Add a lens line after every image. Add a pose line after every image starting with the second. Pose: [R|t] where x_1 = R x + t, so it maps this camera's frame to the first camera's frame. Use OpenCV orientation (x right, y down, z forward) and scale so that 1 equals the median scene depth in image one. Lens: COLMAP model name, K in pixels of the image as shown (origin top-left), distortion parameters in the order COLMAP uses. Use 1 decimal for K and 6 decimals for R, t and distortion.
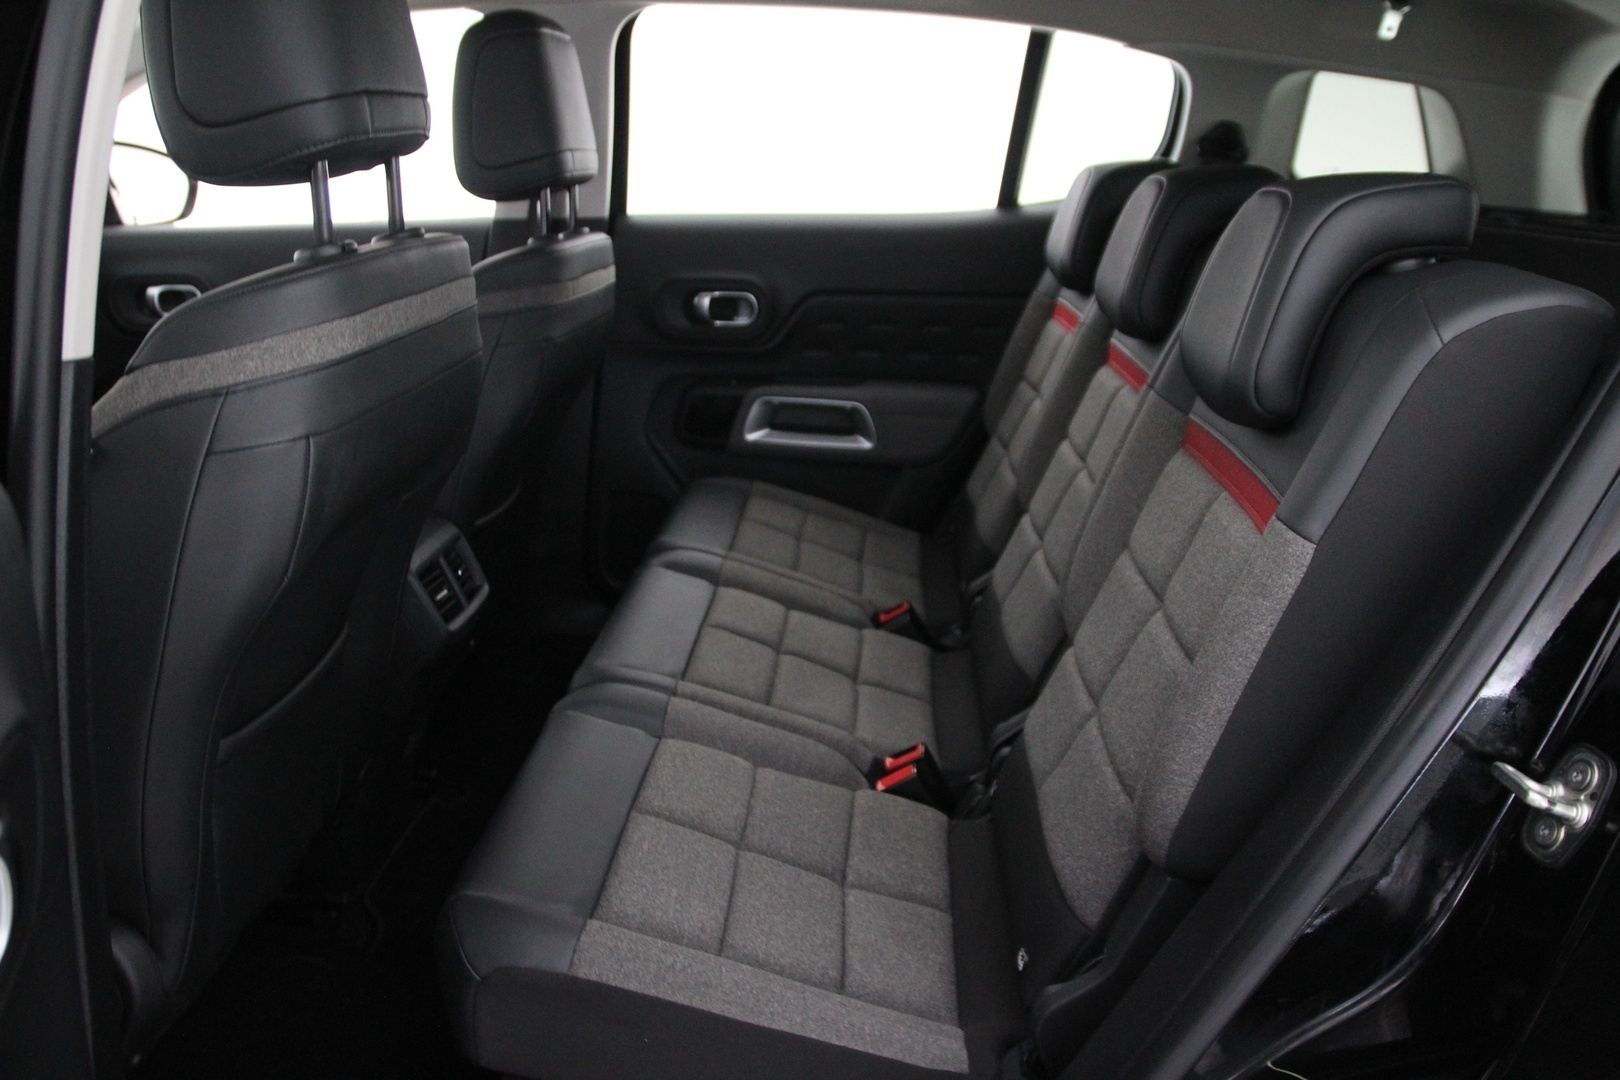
lens RADIAL K [[1297.5, 0, 810.0], [0, 1297.5, 540.0], [0, 0, 1]] dist [-0.167834, 0.169584]
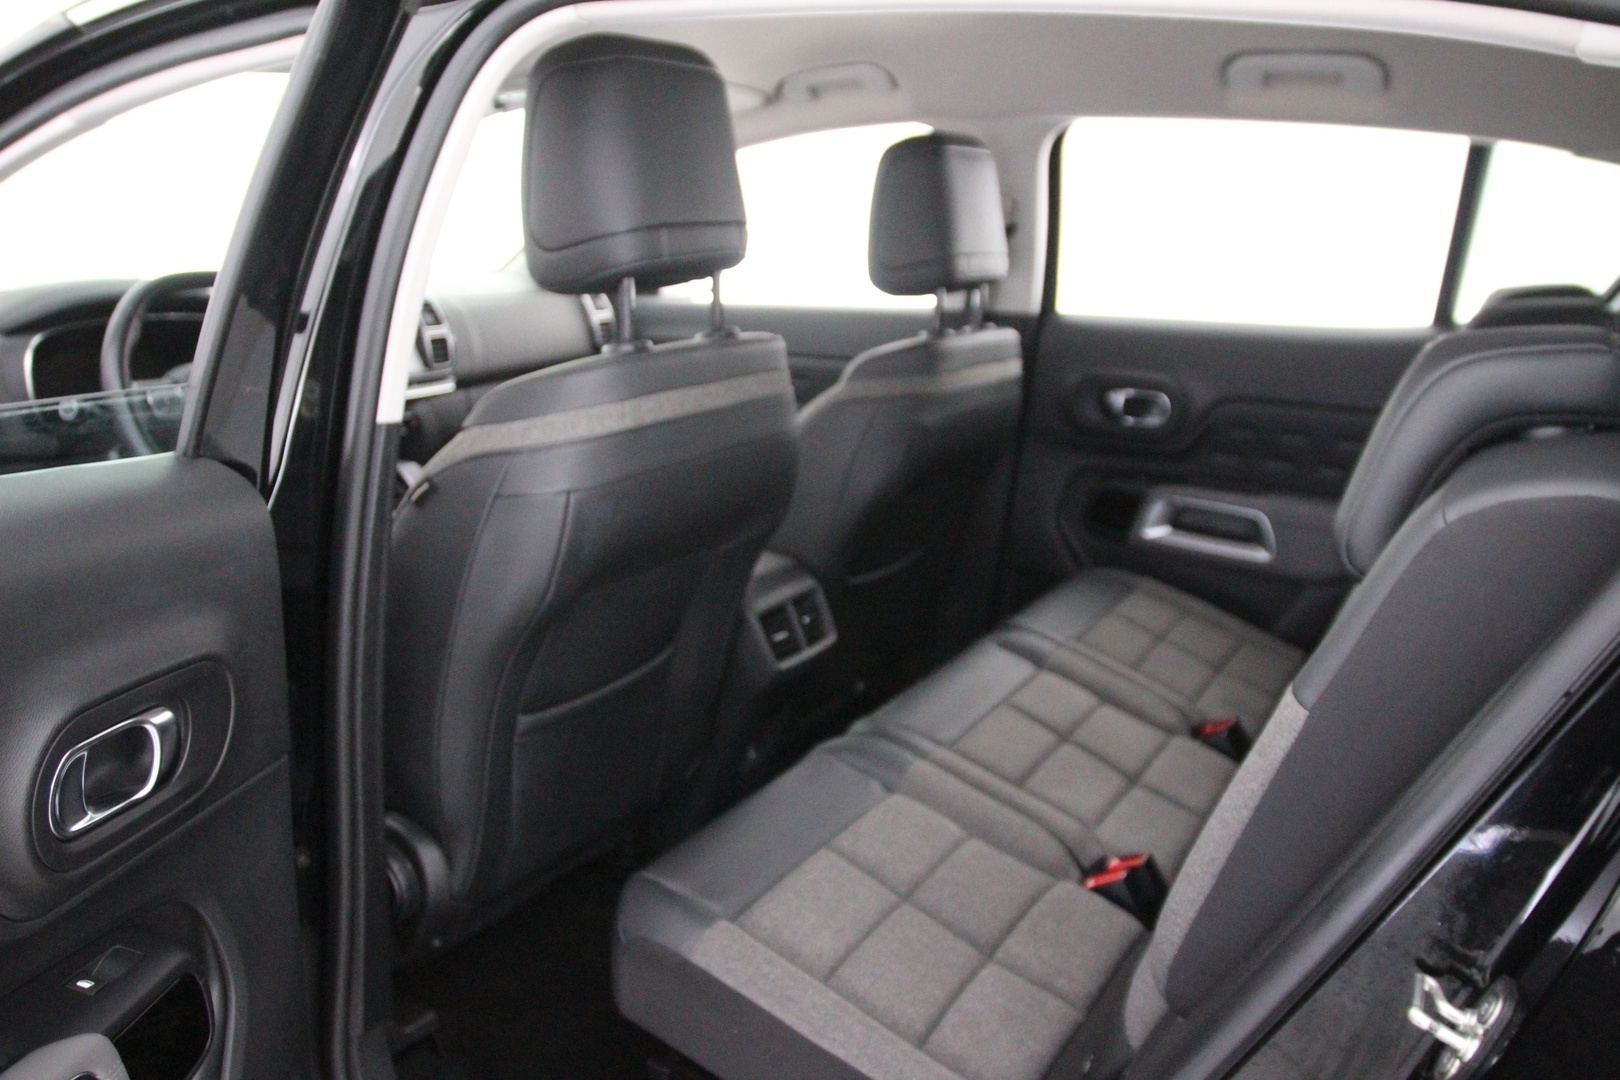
lens RADIAL K [[1278.1, 0, 744.4], [0, 1278.1, 545.2], [0, 0, 1]] dist [-0.125718, -0.005760]
pose [[0.868479, 0.123732, -0.480036, 0.267315], [-0.144606, 0.989467, -0.006580, -0.031174], [0.474166, 0.075131, 0.877224, -0.035592]]
